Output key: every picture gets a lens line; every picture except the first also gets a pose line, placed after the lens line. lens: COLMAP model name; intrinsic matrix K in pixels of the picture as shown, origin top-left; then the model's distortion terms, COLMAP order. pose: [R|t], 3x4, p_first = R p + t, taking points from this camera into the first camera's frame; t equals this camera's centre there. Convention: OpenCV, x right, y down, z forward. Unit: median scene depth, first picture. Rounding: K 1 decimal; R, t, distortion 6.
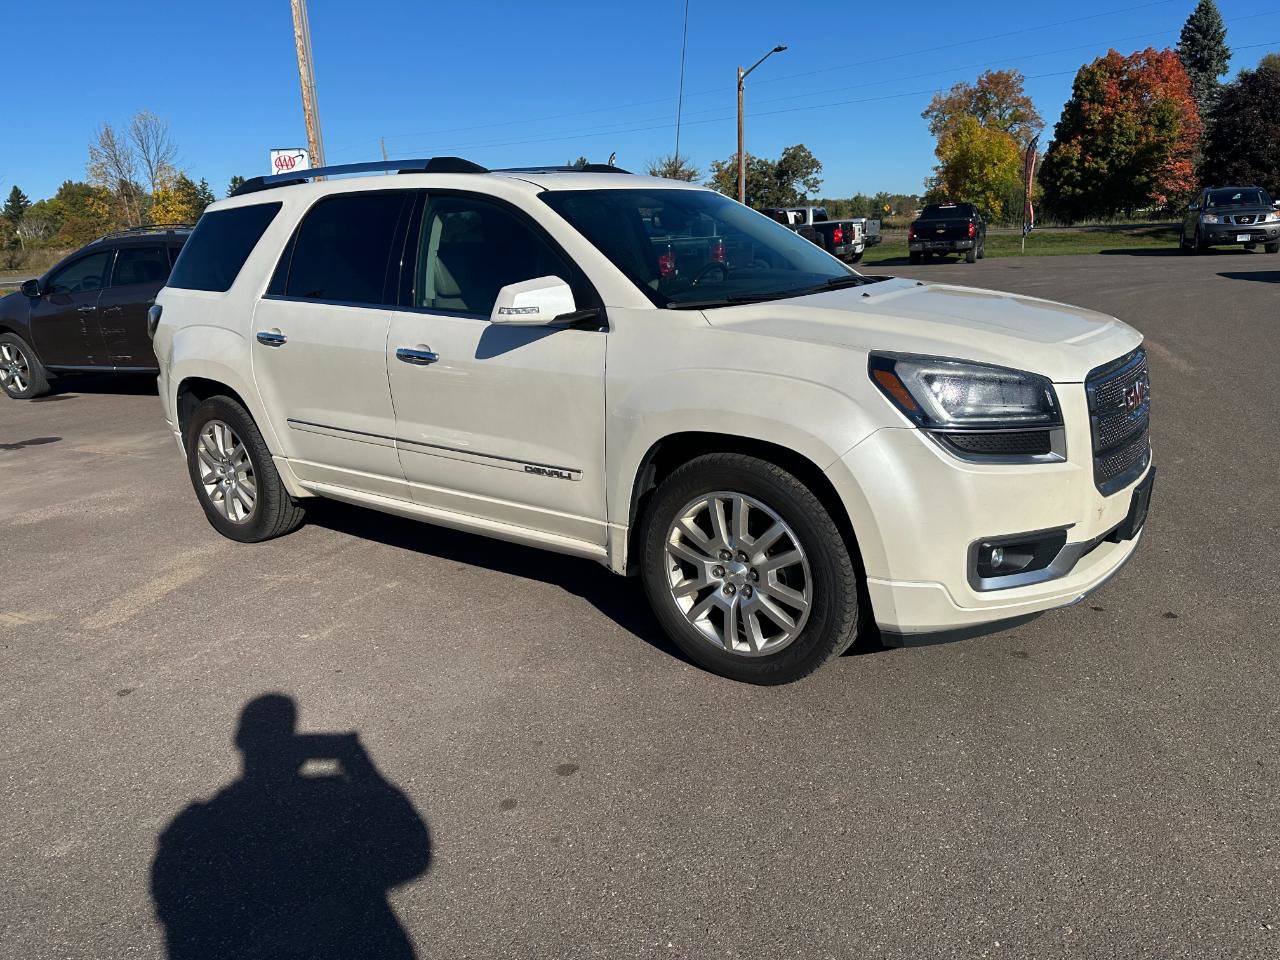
lens RADIAL K [[893.5, 0, 643.2], [0, 893.5, 478.2], [0, 0, 1]] dist [0.035548, -0.035363]
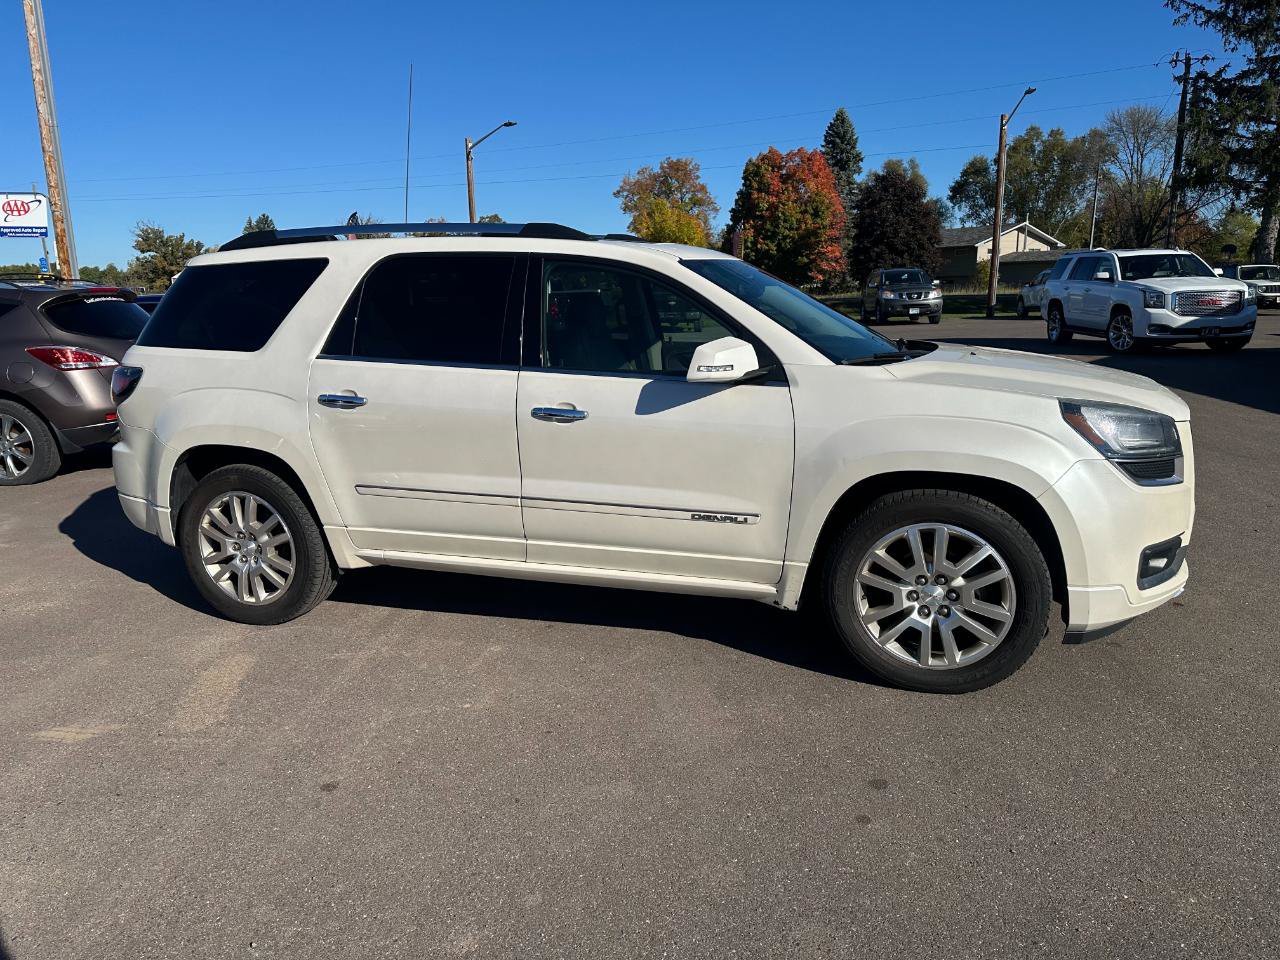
lens RADIAL K [[893.5, 0, 634.6], [0, 893.5, 476.8], [0, 0, 1]] dist [0.035548, -0.035363]
pose [[0.949941, -0.041549, 0.309654, -0.397644], [0.063089, 0.996210, -0.059872, 0.000430], [-0.305993, 0.076411, 0.948962, 0.016745]]
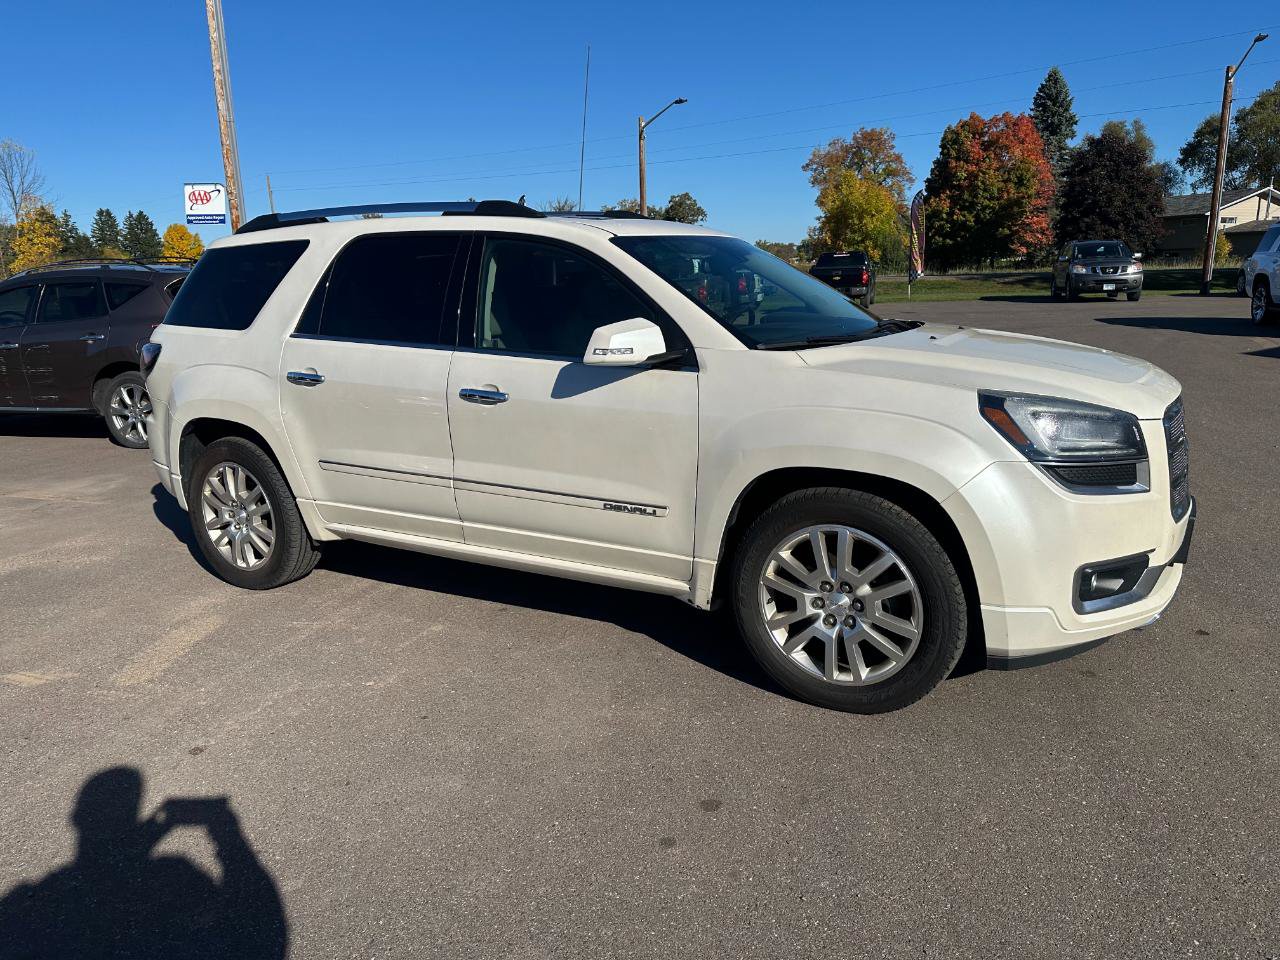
lens RADIAL K [[893.5, 0, 642.4], [0, 893.5, 470.5], [0, 0, 1]] dist [0.035548, -0.035363]
pose [[0.992868, -0.011351, 0.118674, -0.159577], [0.017452, 0.998572, -0.050497, 0.000432], [-0.117931, 0.052208, 0.991648, -0.004144]]
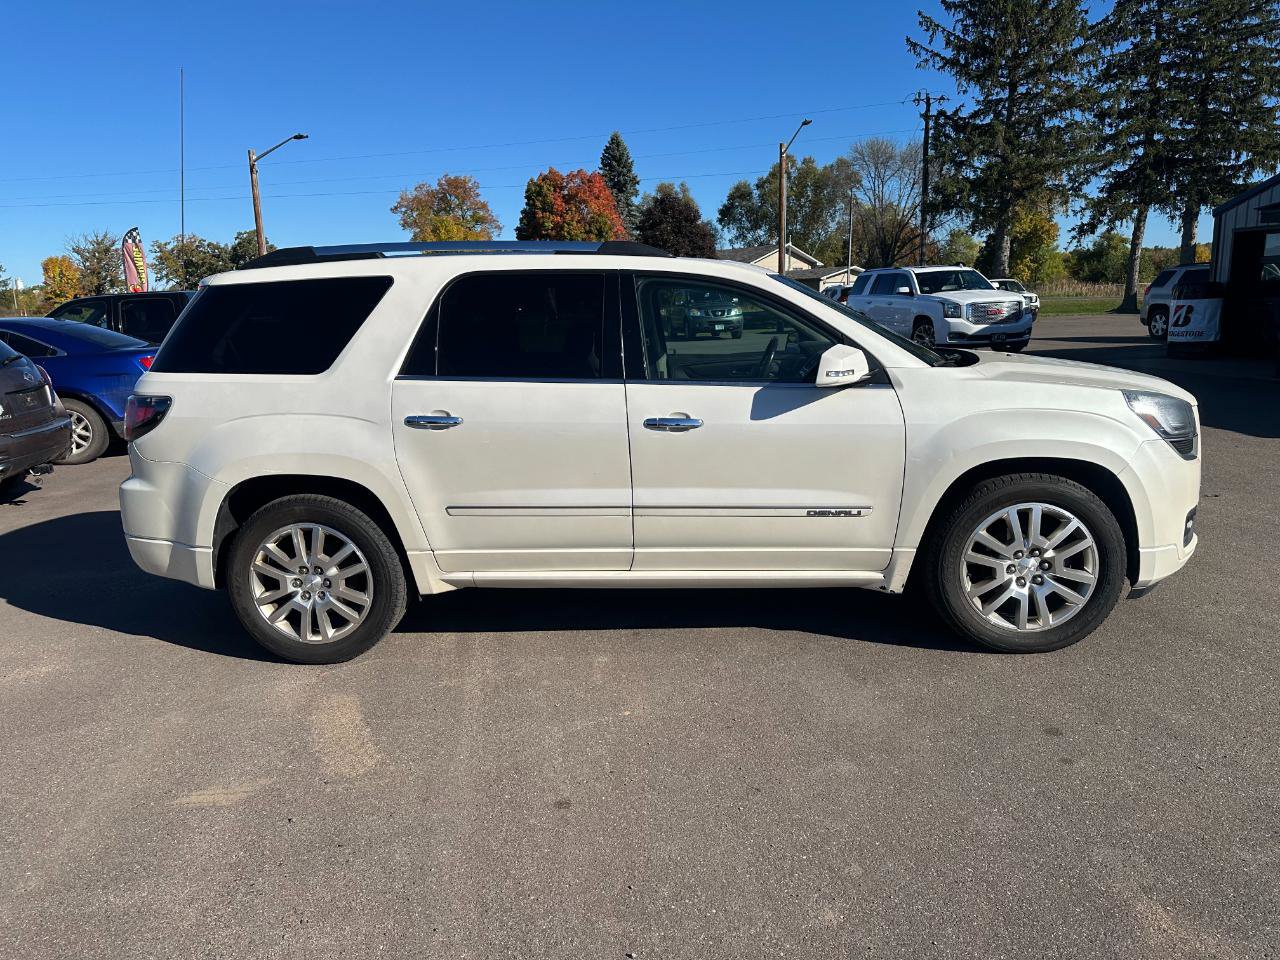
lens RADIAL K [[893.5, 0, 638.0], [0, 893.5, 473.0], [0, 0, 1]] dist [0.035548, -0.035363]
pose [[0.847033, -0.086630, 0.524433, -0.687368], [0.137541, 0.988748, -0.058819, -0.018896], [-0.513437, 0.121953, 0.849417, 0.115090]]
